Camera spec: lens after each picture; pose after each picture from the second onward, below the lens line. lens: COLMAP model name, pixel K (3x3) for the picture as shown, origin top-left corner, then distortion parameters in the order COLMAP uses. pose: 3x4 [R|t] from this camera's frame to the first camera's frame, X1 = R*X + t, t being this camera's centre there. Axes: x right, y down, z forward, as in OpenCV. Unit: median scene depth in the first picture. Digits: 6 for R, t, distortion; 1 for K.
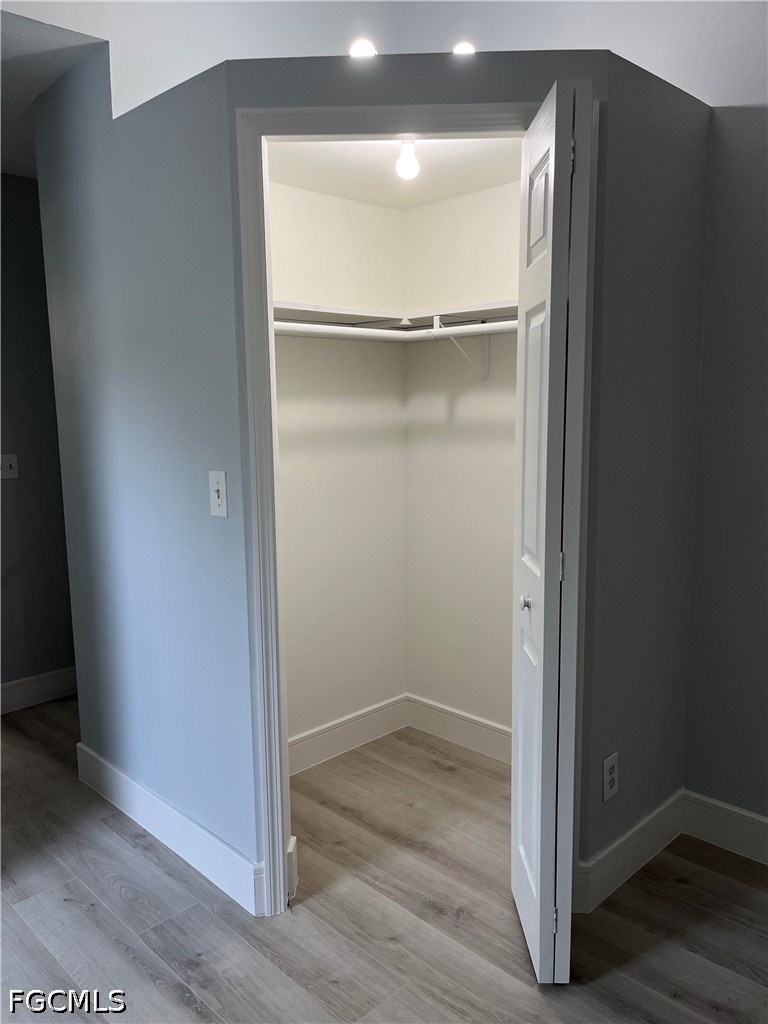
lens RADIAL K [[776.6, 0, 380.4], [0, 776.6, 508.9], [0, 0, 1]] dist [0.064587, -0.084292]
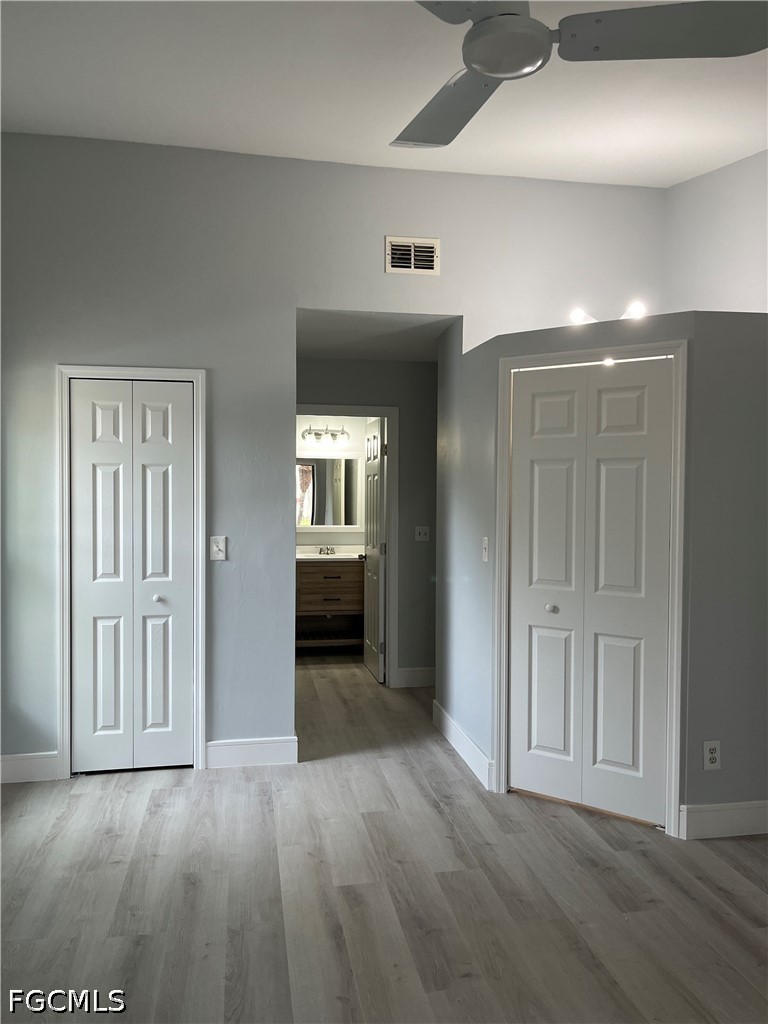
lens RADIAL K [[776.6, 0, 385.6], [0, 776.6, 513.4], [0, 0, 1]] dist [0.064587, -0.084292]
pose [[0.823920, 0.032618, -0.565766, 0.603095], [-0.096715, 0.991790, -0.083665, 0.067738], [0.558392, 0.123651, 0.820310, -0.623899]]
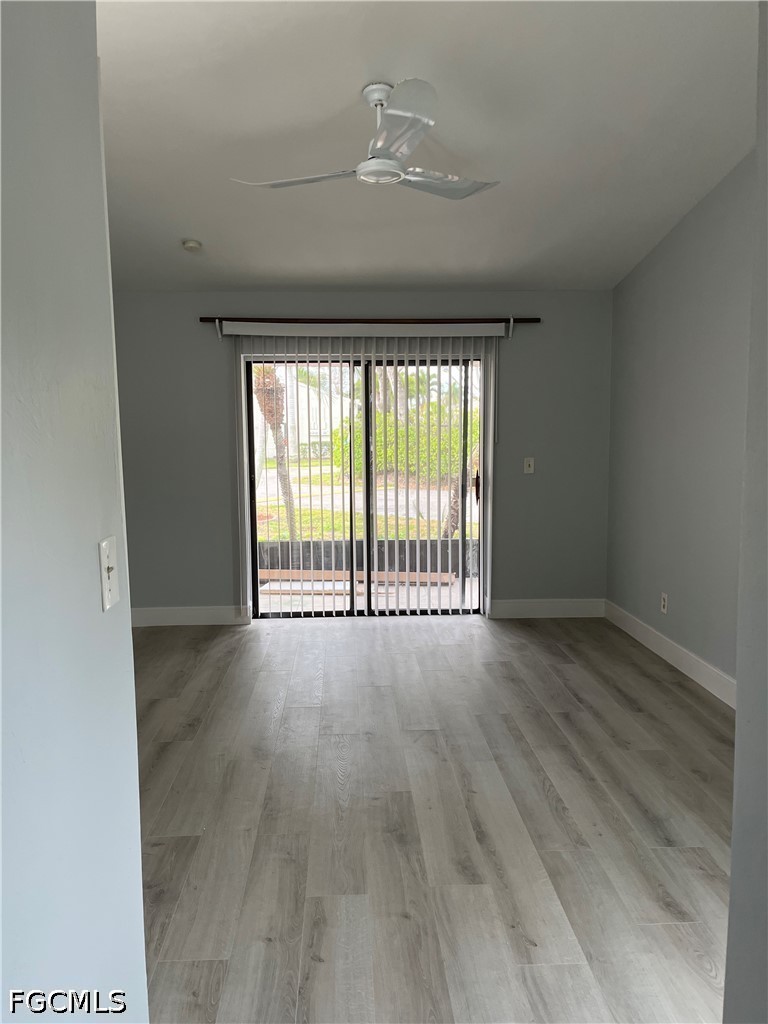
lens RADIAL K [[776.6, 0, 383.5], [0, 776.6, 512.8], [0, 0, 1]] dist [0.064587, -0.084292]
pose [[-0.744201, -0.050521, 0.666042, -0.779848], [0.116005, 0.972207, 0.203362, -0.168877], [-0.657805, 0.228607, -0.717657, 1.243393]]
